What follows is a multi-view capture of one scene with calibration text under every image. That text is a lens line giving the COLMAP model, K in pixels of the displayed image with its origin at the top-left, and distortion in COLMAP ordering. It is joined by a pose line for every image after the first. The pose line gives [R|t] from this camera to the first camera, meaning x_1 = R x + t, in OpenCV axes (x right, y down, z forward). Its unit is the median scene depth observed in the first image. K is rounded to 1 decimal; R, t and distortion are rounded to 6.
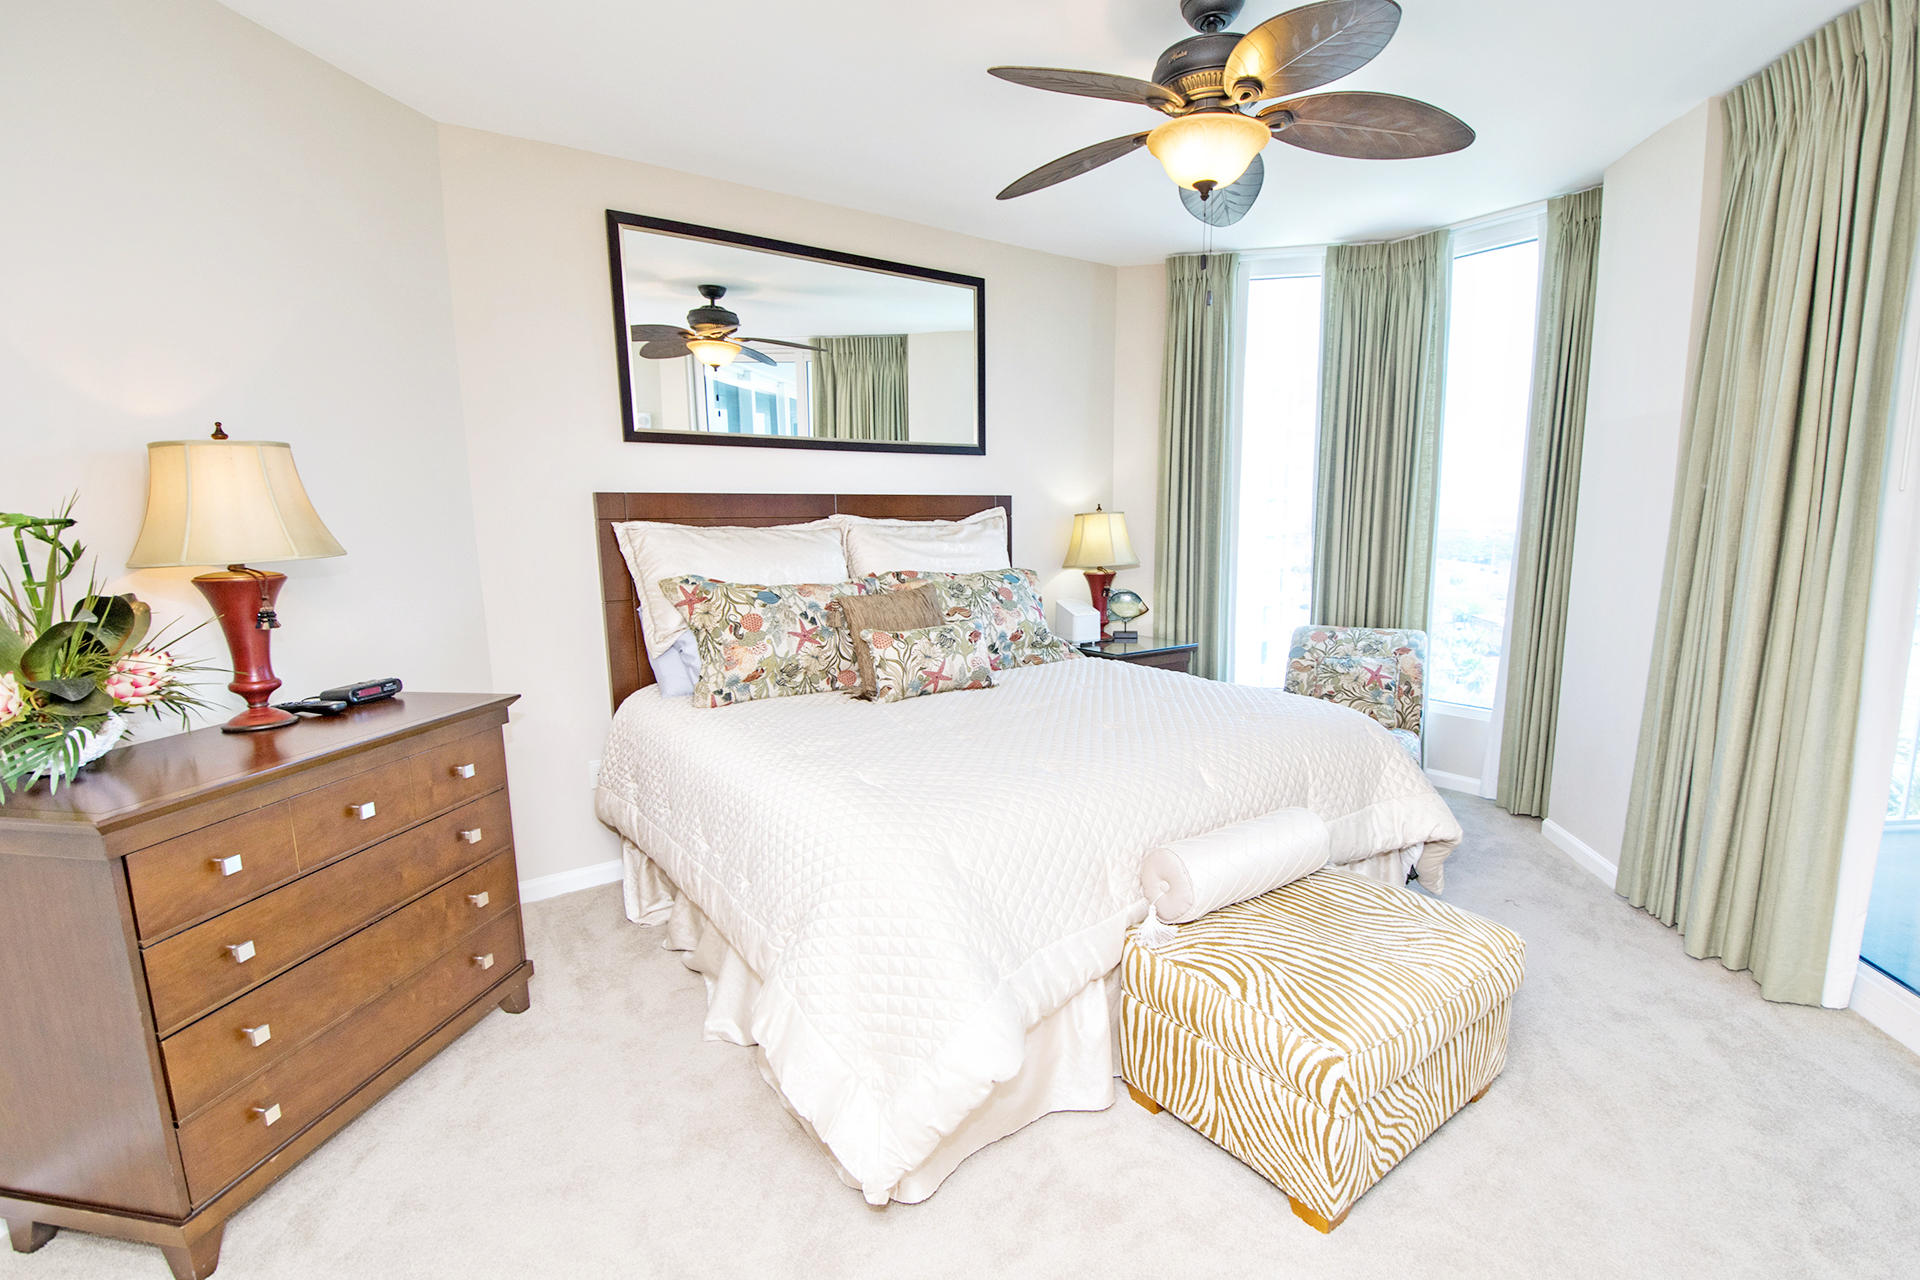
lens RADIAL K [[836.5, 0, 962.8], [0, 836.5, 666.0], [0, 0, 1]] dist [0.011788, -0.025203]
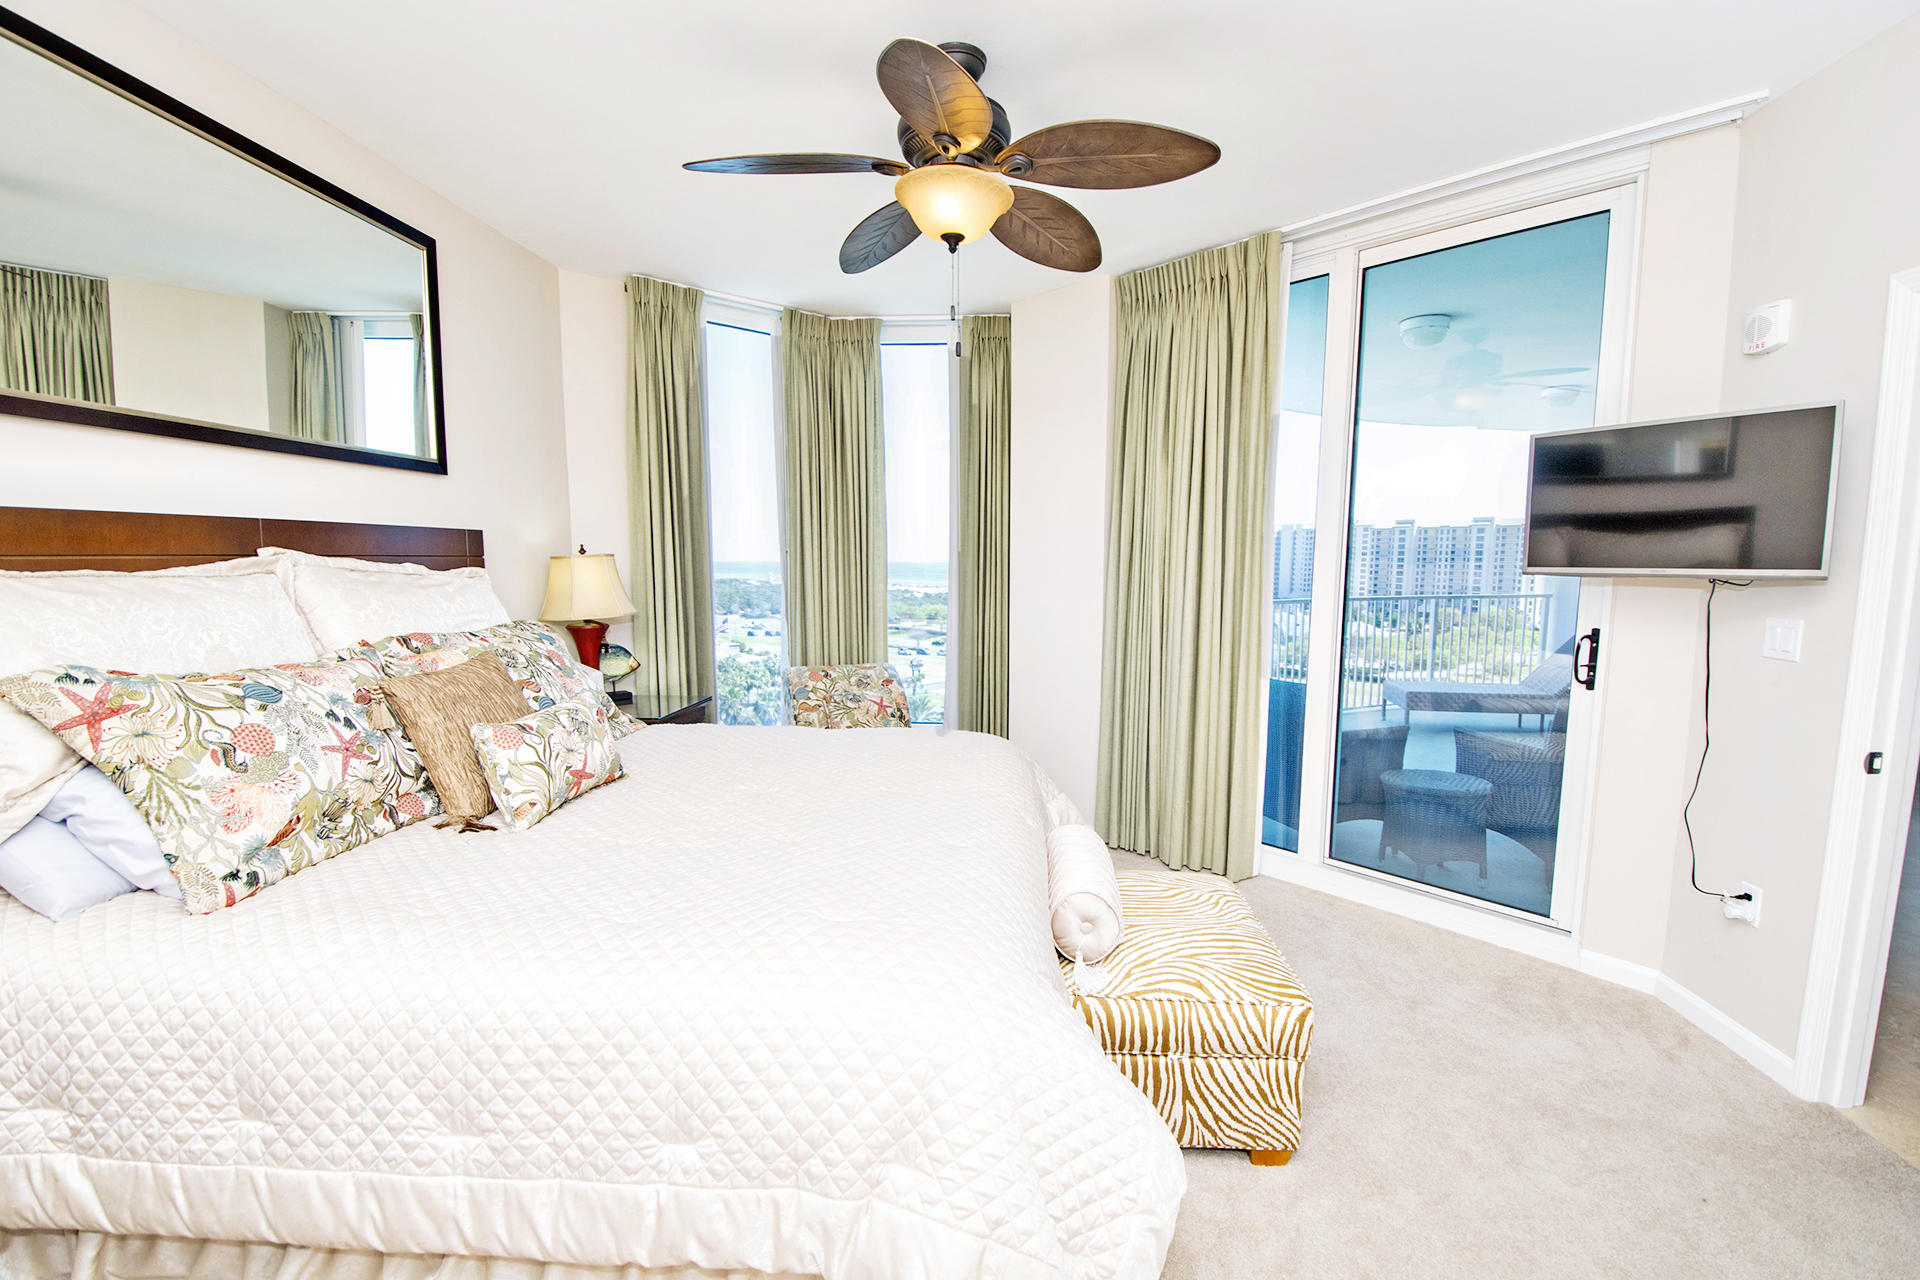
lens RADIAL K [[836.5, 0, 962.8], [0, 836.5, 666.0], [0, 0, 1]] dist [0.011788, -0.025203]
pose [[0.635754, -0.082924, 0.767425, -0.370088], [0.122857, 0.992409, 0.005456, -0.045066], [-0.762052, 0.090814, 0.641116, 0.272053]]
